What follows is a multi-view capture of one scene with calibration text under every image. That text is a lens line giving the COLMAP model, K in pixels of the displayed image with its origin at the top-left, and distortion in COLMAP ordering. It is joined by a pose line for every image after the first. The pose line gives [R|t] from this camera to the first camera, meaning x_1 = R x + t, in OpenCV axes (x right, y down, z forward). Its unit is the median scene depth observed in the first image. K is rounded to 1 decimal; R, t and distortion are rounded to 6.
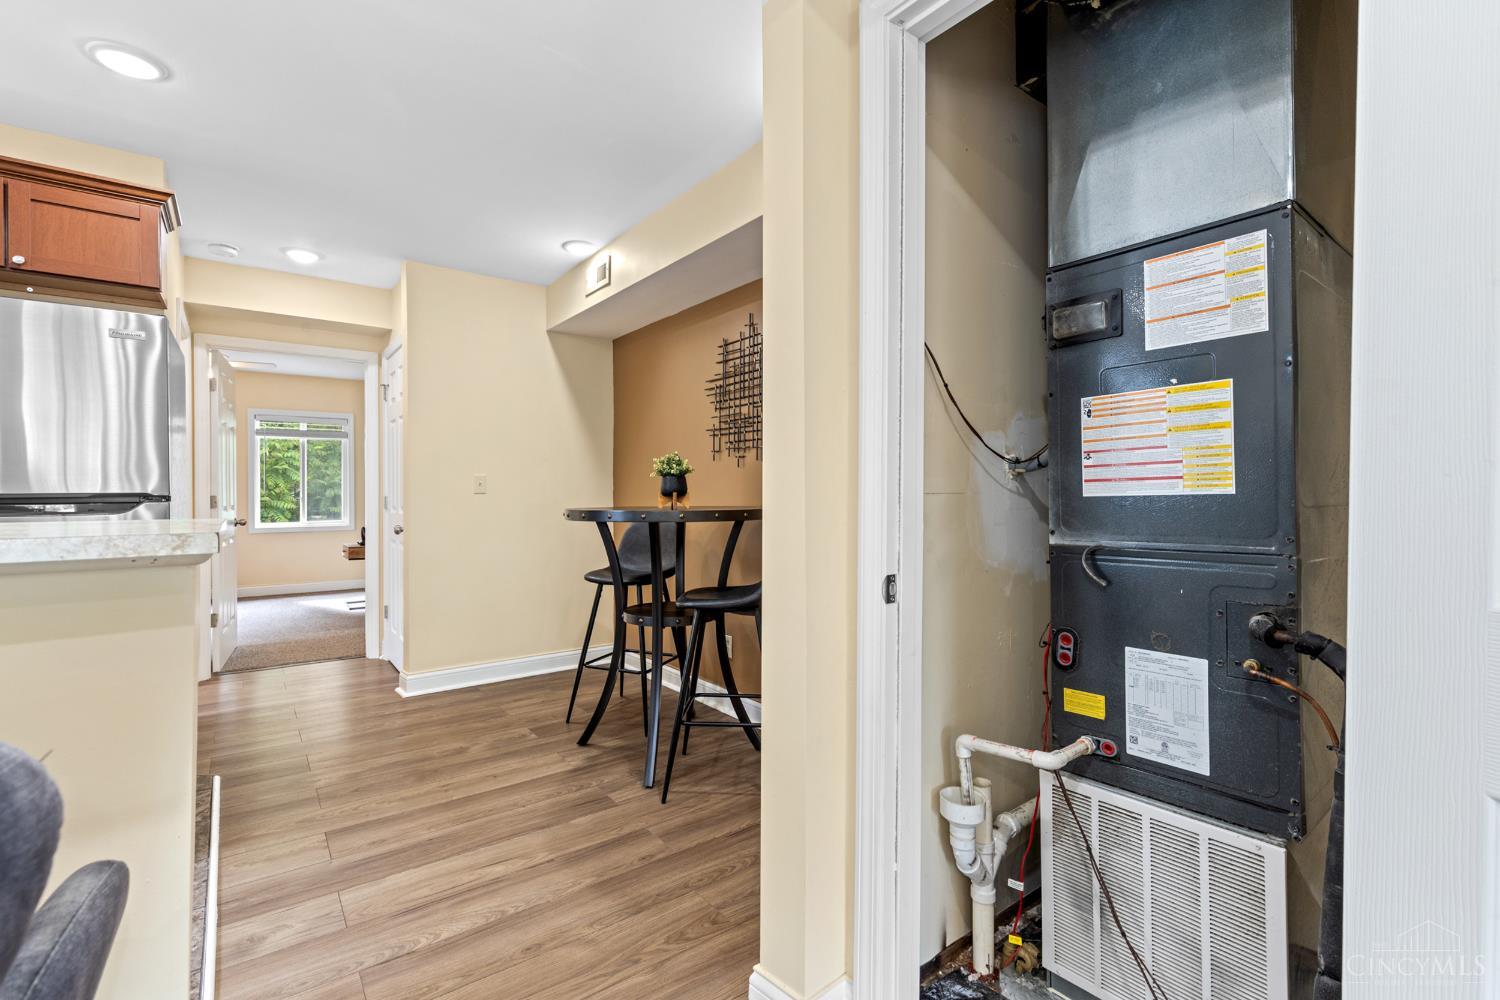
lens RADIAL K [[673.0, 0, 740.1], [0, 673.0, 494.0], [0, 0, 1]] dist [0.002423, 0.001411]
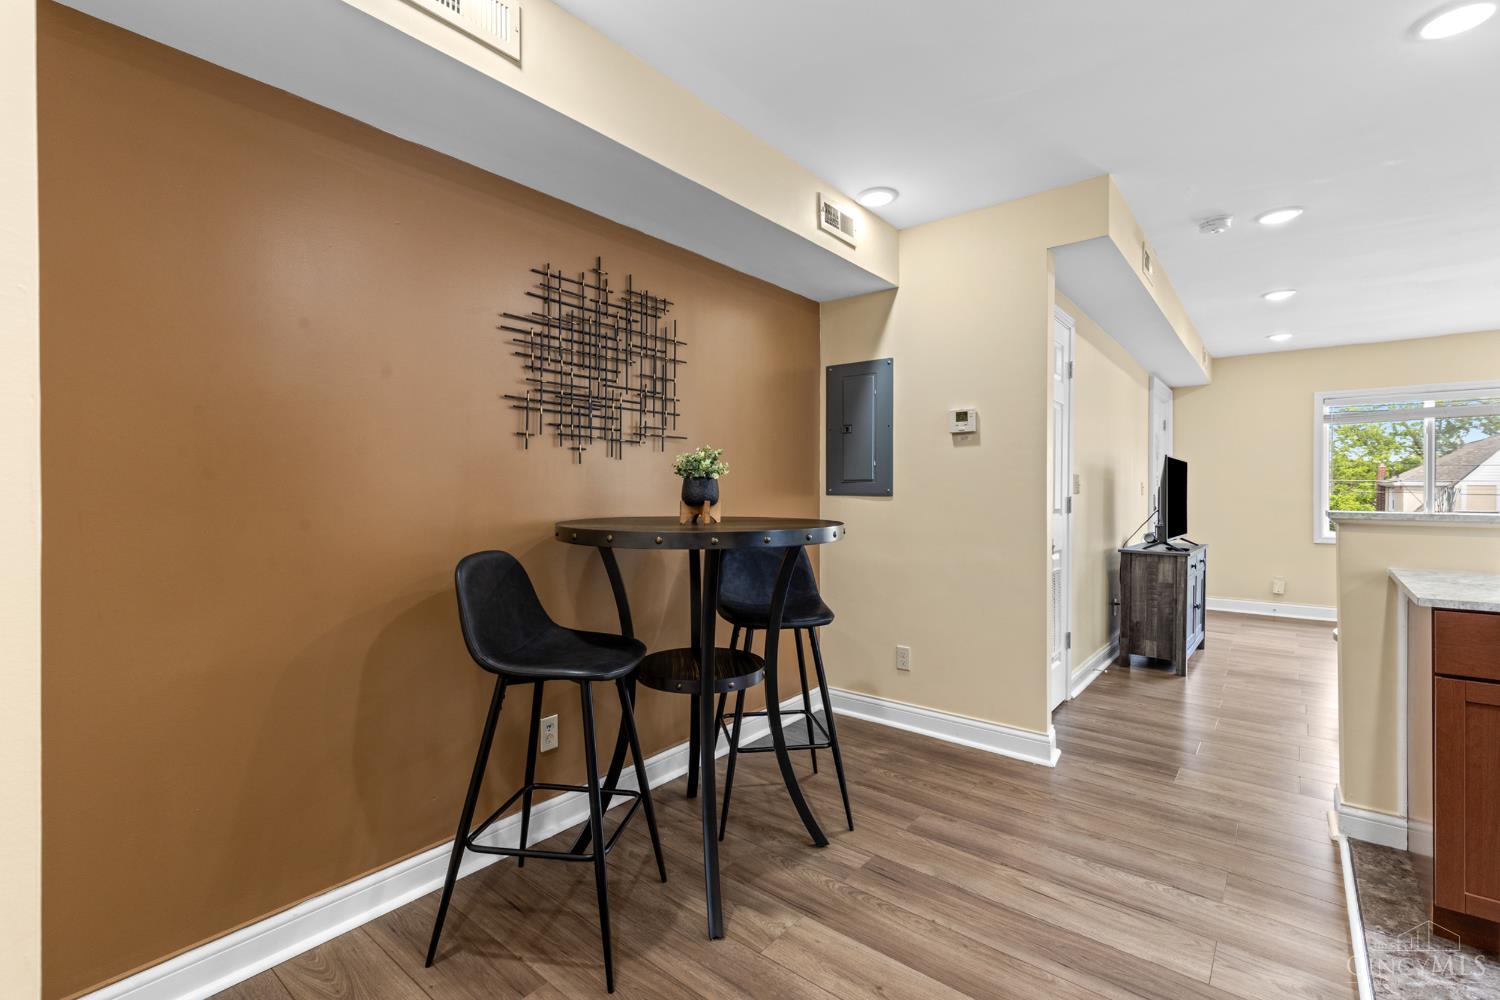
lens RADIAL K [[673.0, 0, 736.9], [0, 673.0, 492.0], [0, 0, 1]] dist [0.002423, 0.001411]
pose [[-0.237339, -0.001661, 0.971425, -0.877533], [0.001302, 0.999997, 0.002028, -0.014061], [-0.971426, 0.001747, -0.237336, 1.221996]]
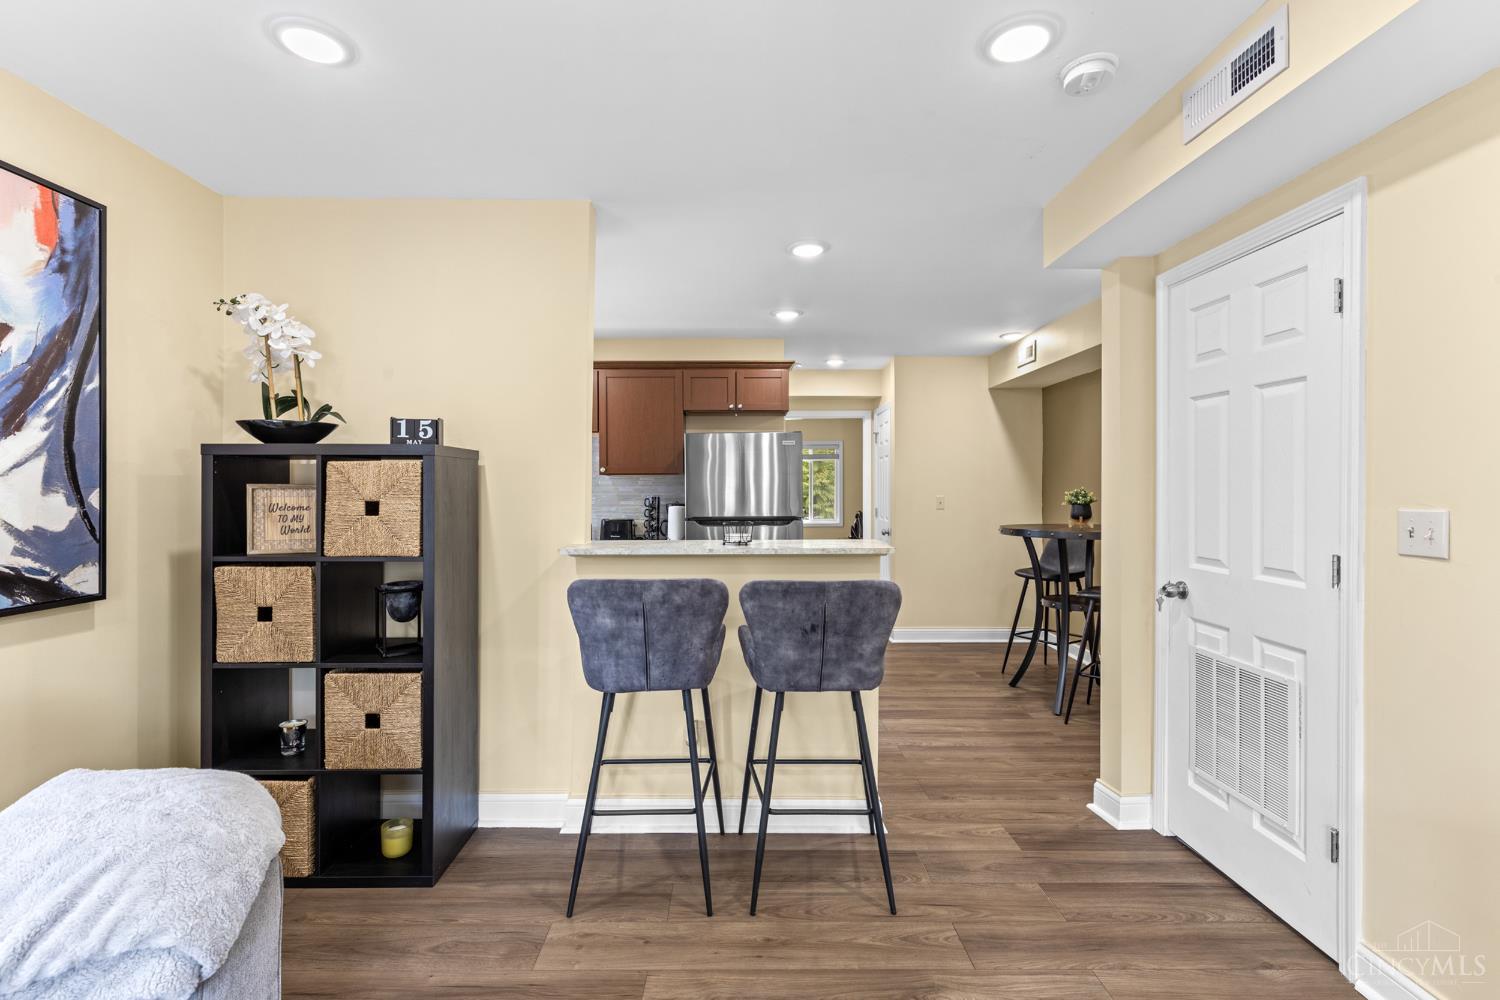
lens RADIAL K [[673.0, 0, 739.9], [0, 673.0, 489.5], [0, 0, 1]] dist [0.002423, 0.001411]
pose [[0.804623, 0.002298, -0.593781, 0.175009], [-0.002005, 0.999997, 0.001154, -0.063352], [0.593782, 0.000262, 0.804626, -0.589639]]
